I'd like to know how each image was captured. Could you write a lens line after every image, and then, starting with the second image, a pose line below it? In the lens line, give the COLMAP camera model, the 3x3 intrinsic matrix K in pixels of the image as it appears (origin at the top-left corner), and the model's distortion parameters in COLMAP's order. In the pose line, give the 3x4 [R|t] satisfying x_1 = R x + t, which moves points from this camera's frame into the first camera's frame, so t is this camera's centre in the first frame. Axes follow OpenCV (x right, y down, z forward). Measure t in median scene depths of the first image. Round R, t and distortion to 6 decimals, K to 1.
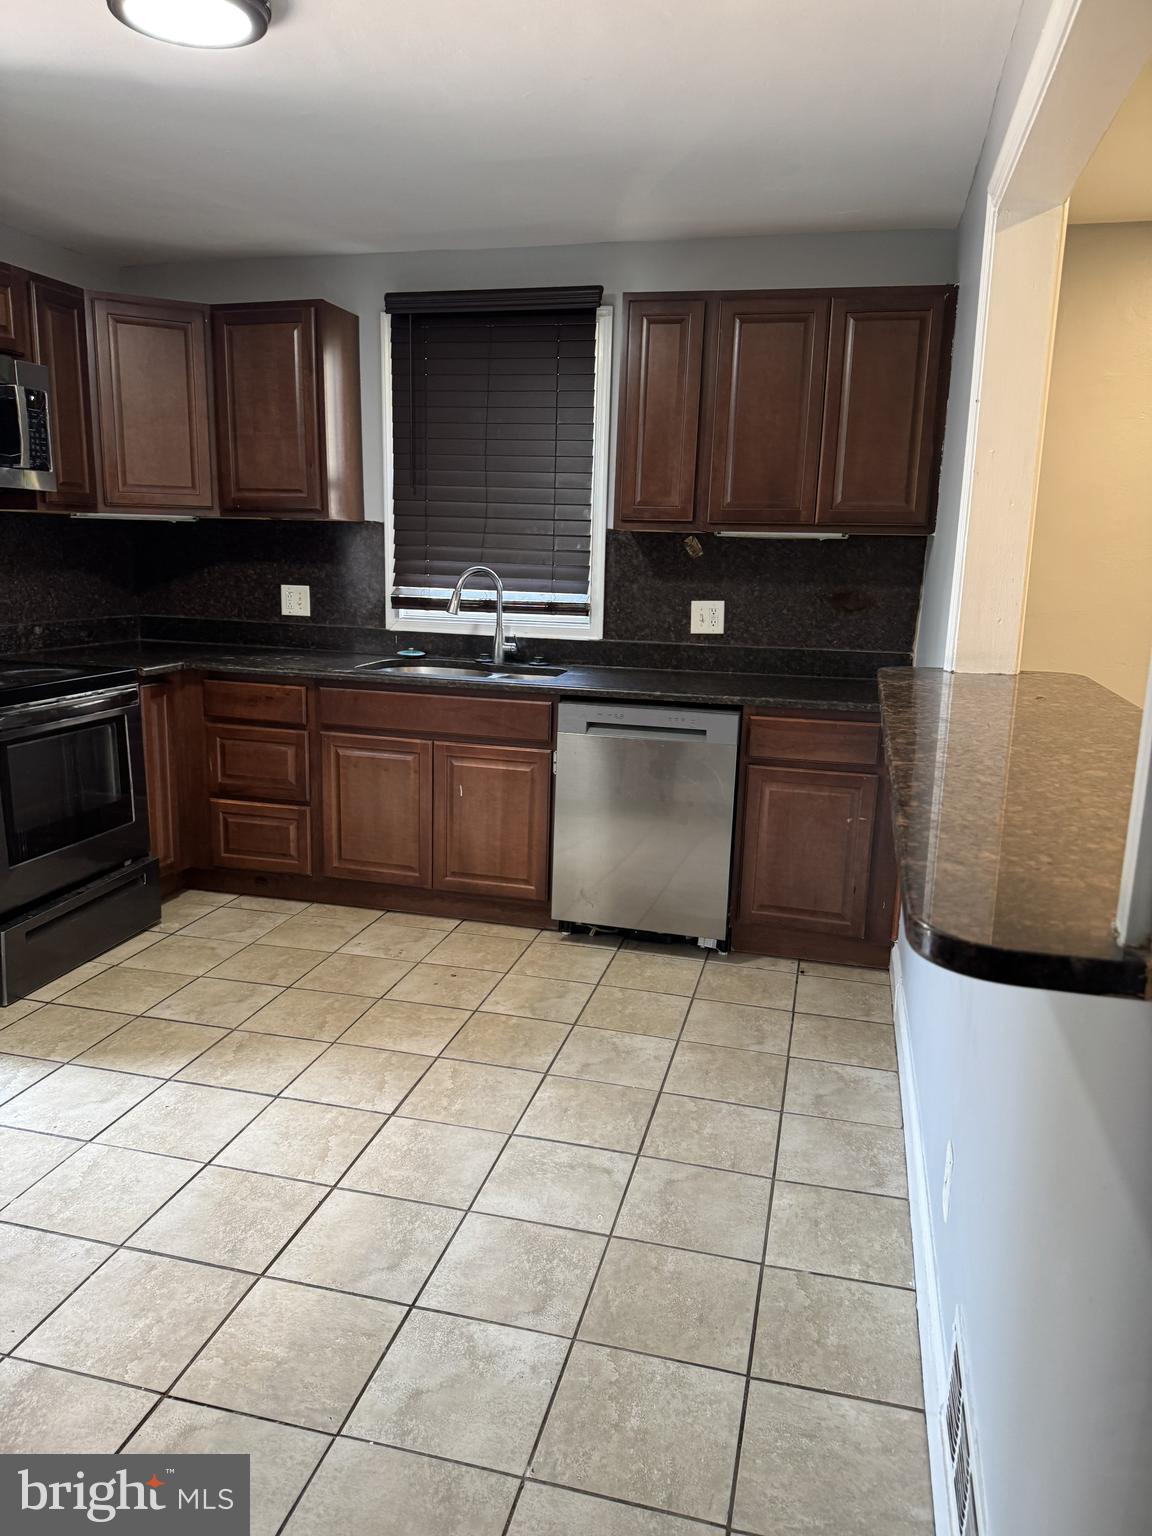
lens RADIAL K [[1098.0, 0, 573.9], [0, 1098.0, 769.4], [0, 0, 1]] dist [0.023777, -0.058567]
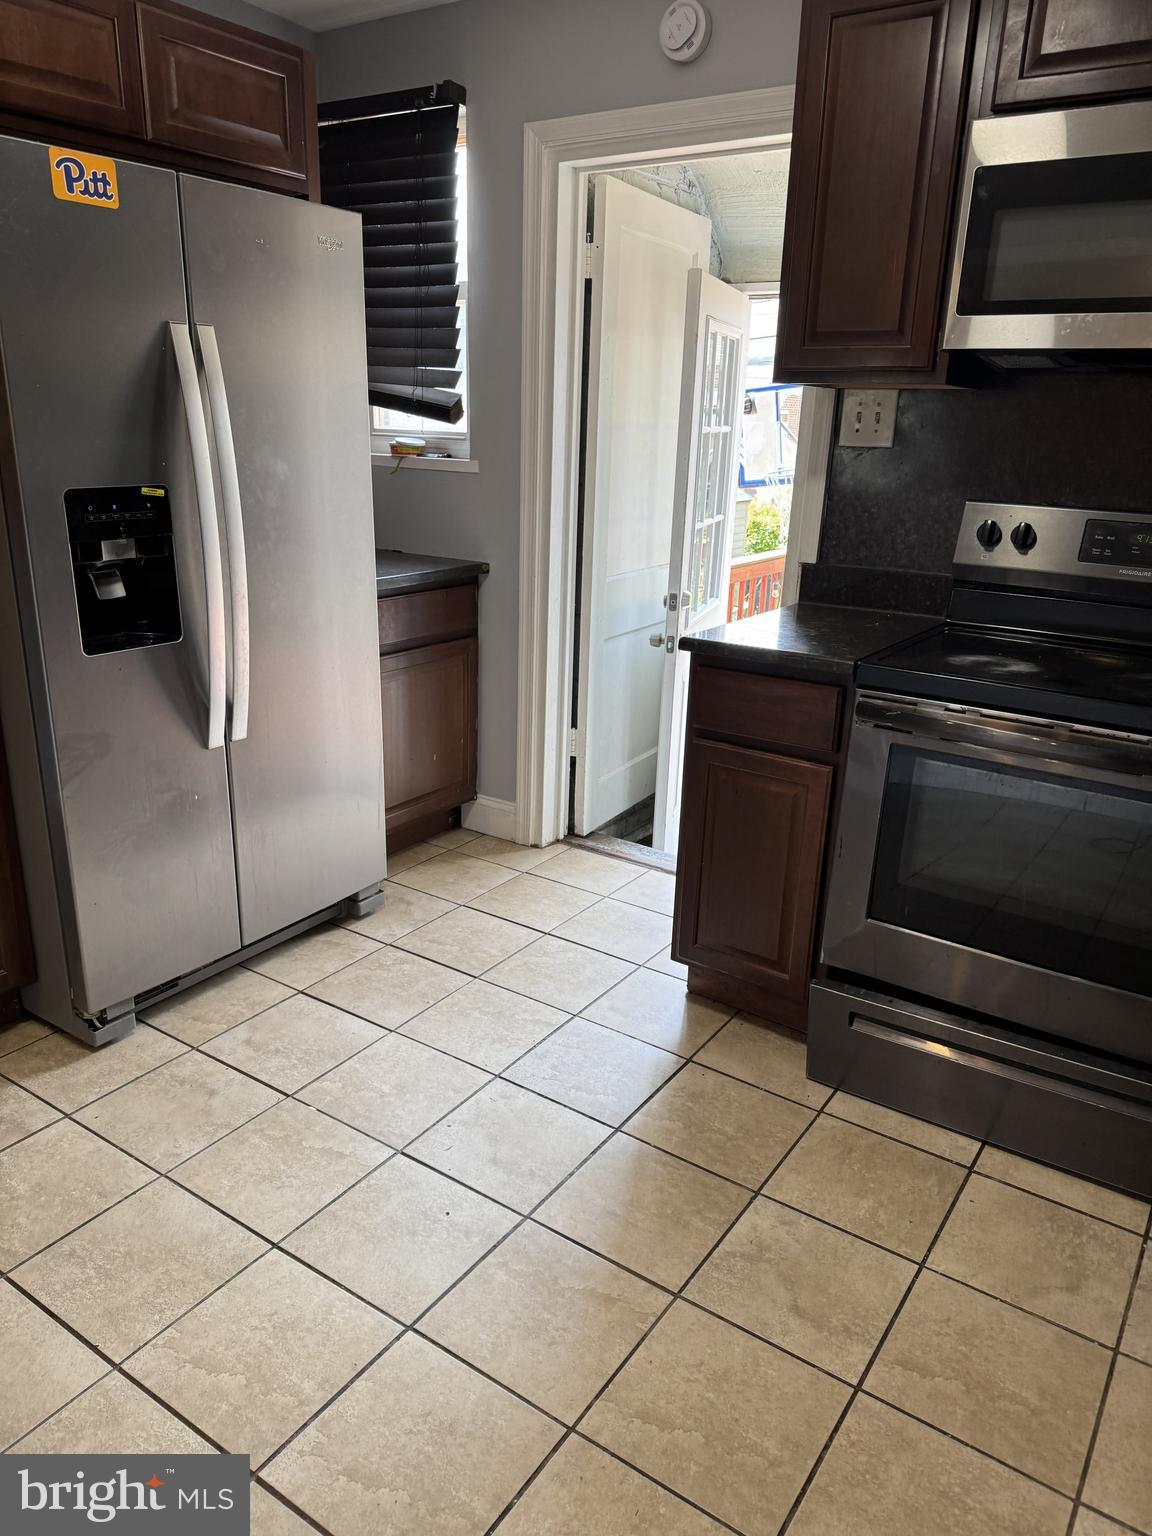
lens RADIAL K [[1098.0, 0, 573.9], [0, 1098.0, 769.4], [0, 0, 1]] dist [0.023777, -0.058567]
pose [[-0.343546, 0.254108, -0.904105, 0.148355], [-0.229125, 0.910929, 0.343090, -0.185533], [0.910757, 0.325020, -0.254724, 0.952304]]
